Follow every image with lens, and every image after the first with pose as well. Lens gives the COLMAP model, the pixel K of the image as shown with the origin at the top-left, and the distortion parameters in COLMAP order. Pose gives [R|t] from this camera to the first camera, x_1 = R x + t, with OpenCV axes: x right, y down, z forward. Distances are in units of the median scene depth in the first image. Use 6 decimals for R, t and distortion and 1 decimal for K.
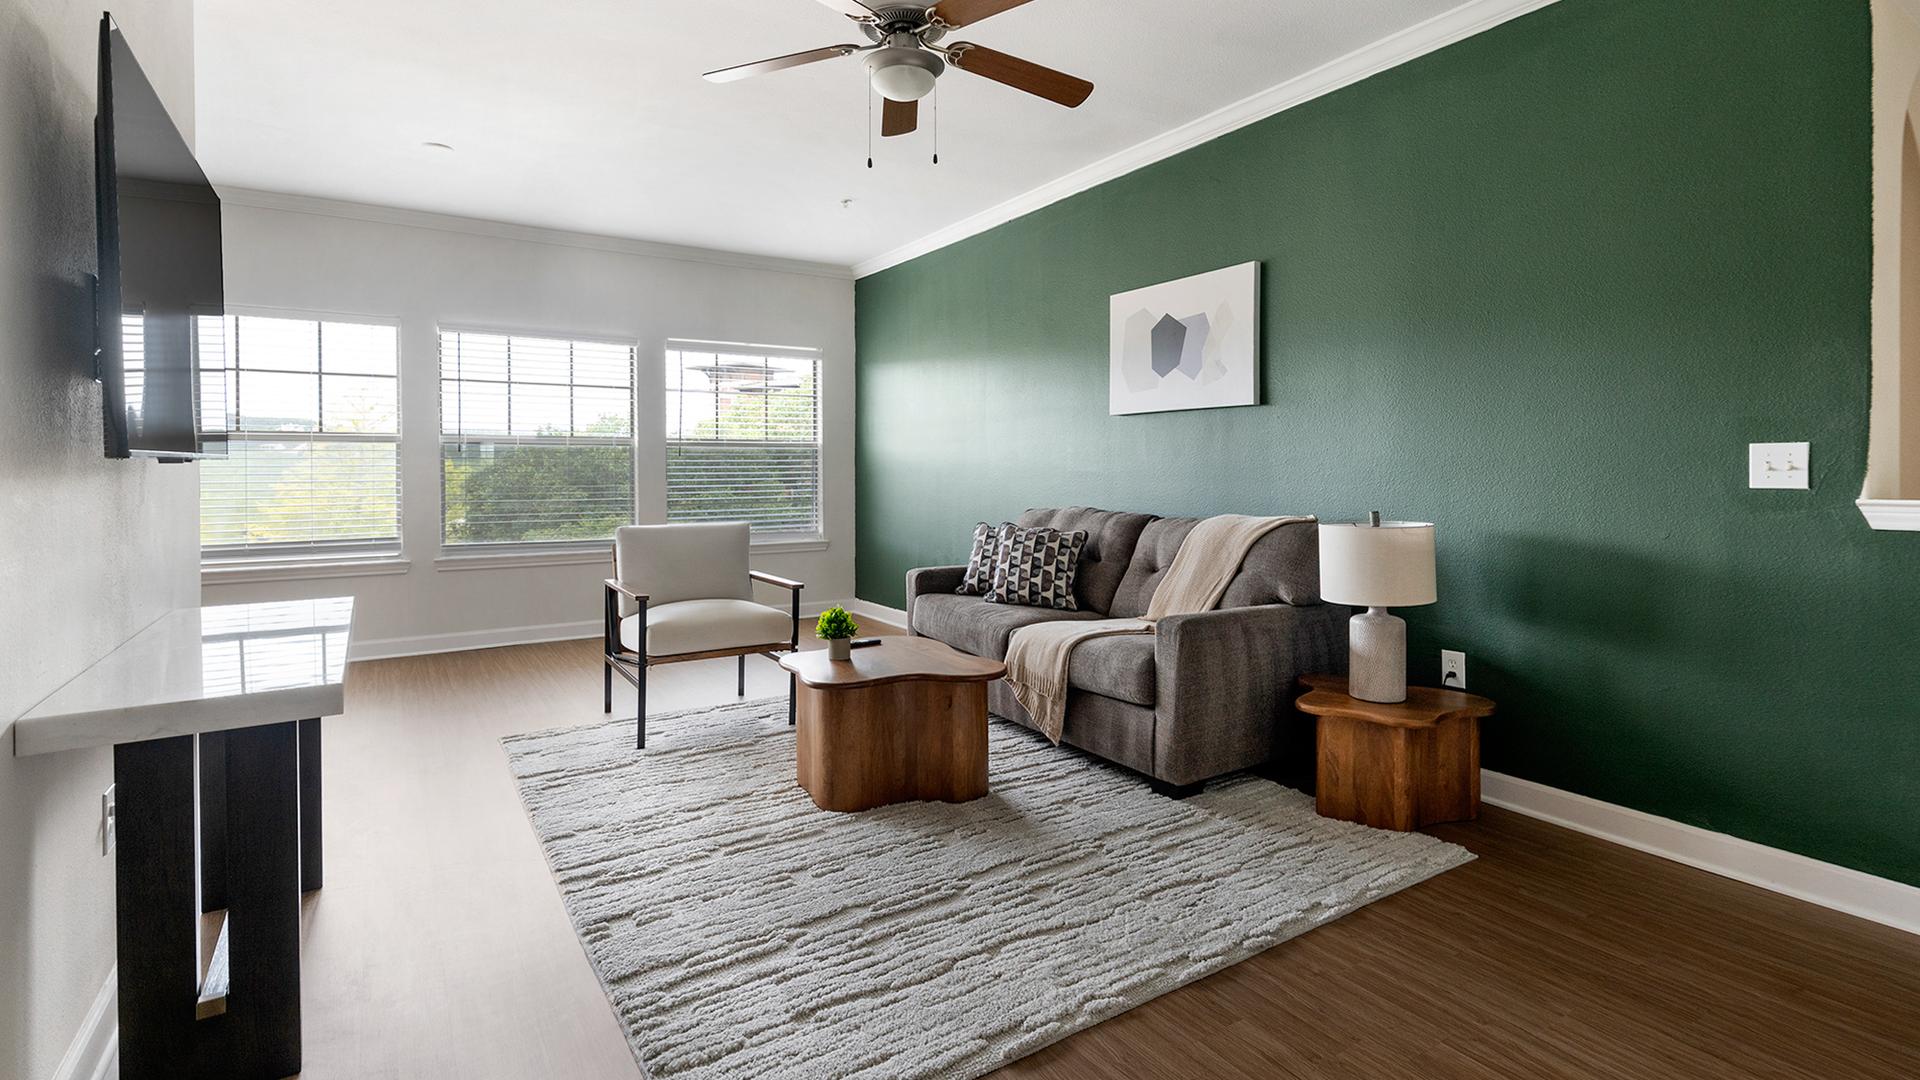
lens RADIAL K [[918.7, 0, 978.8], [0, 918.7, 475.9], [0, 0, 1]] dist [0.008280, 0.000055]
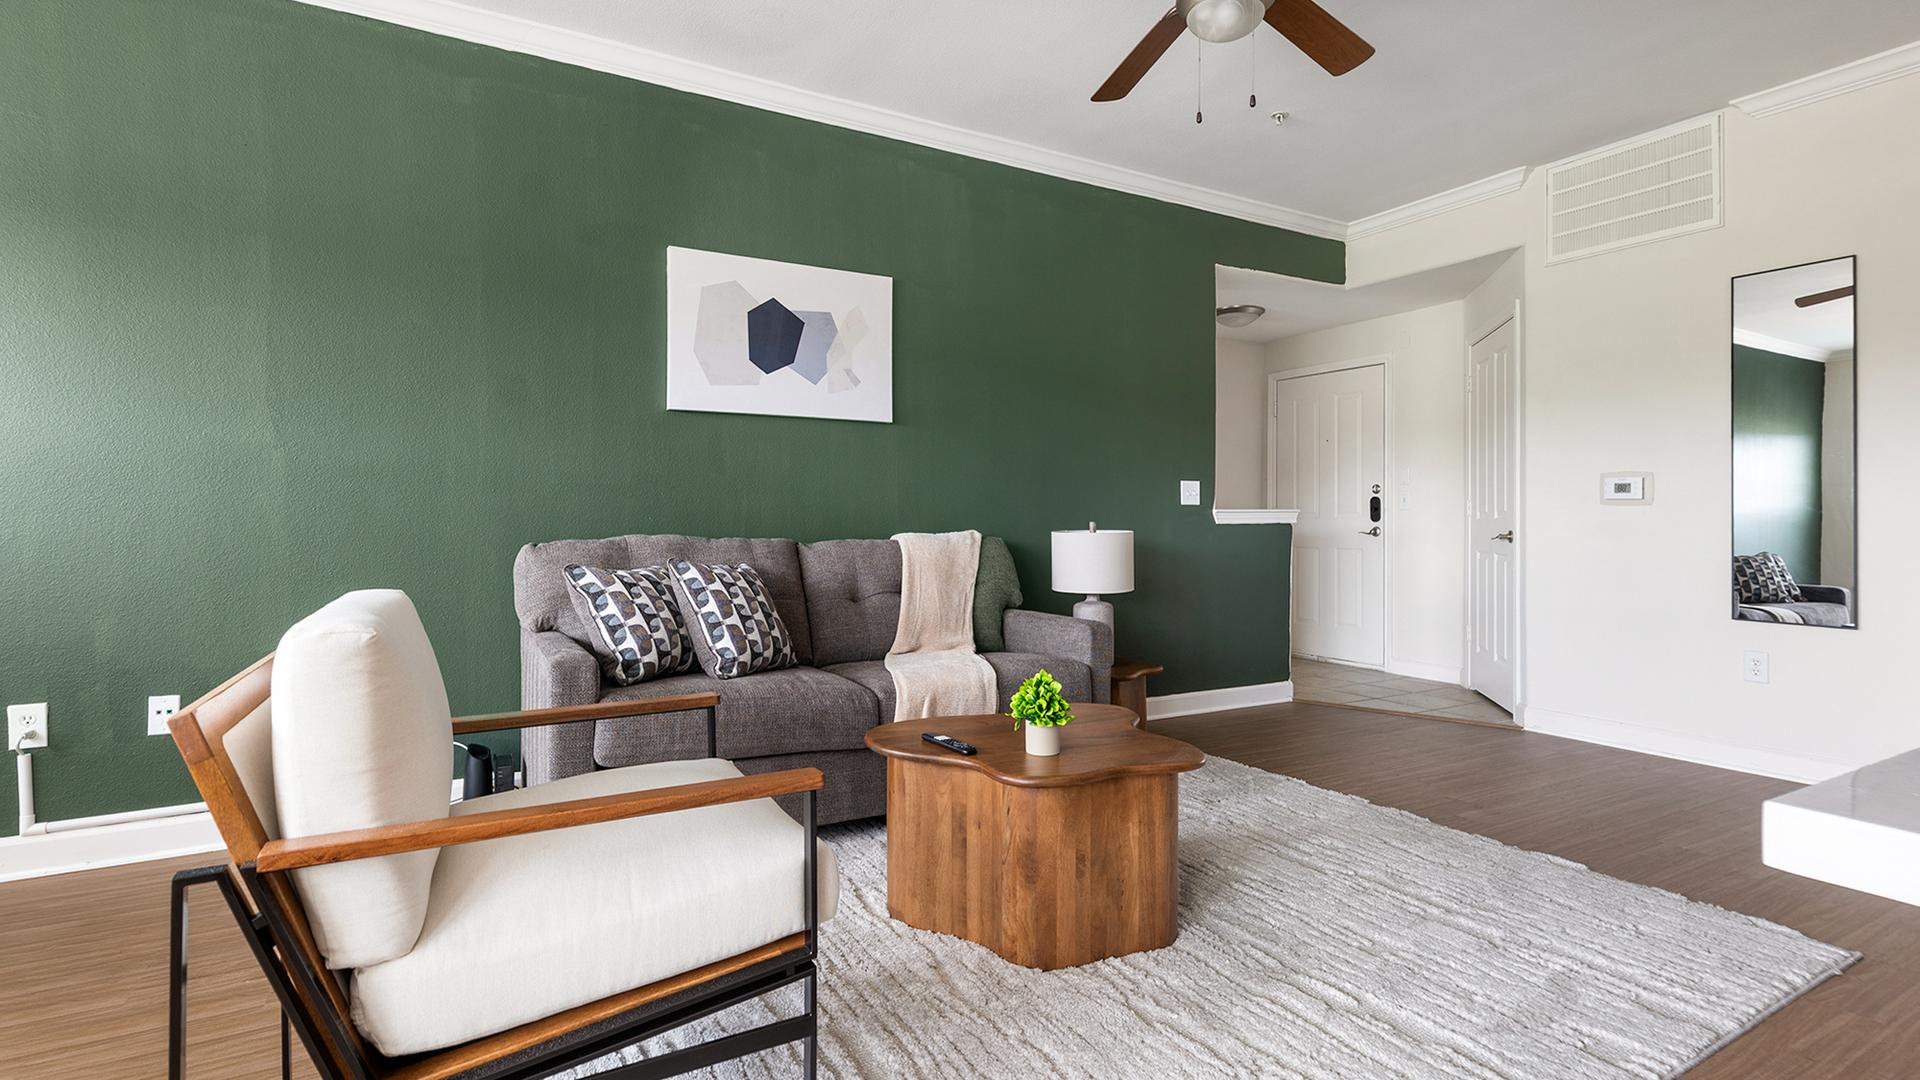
lens RADIAL K [[918.7, 0, 971.4], [0, 918.7, 519.7], [0, 0, 1]] dist [0.008280, 0.000055]
pose [[0.060270, -0.001456, 0.998181, -0.748090], [0.002935, 0.999995, 0.001281, 0.028270], [-0.998178, 0.002852, 0.060274, 0.931858]]
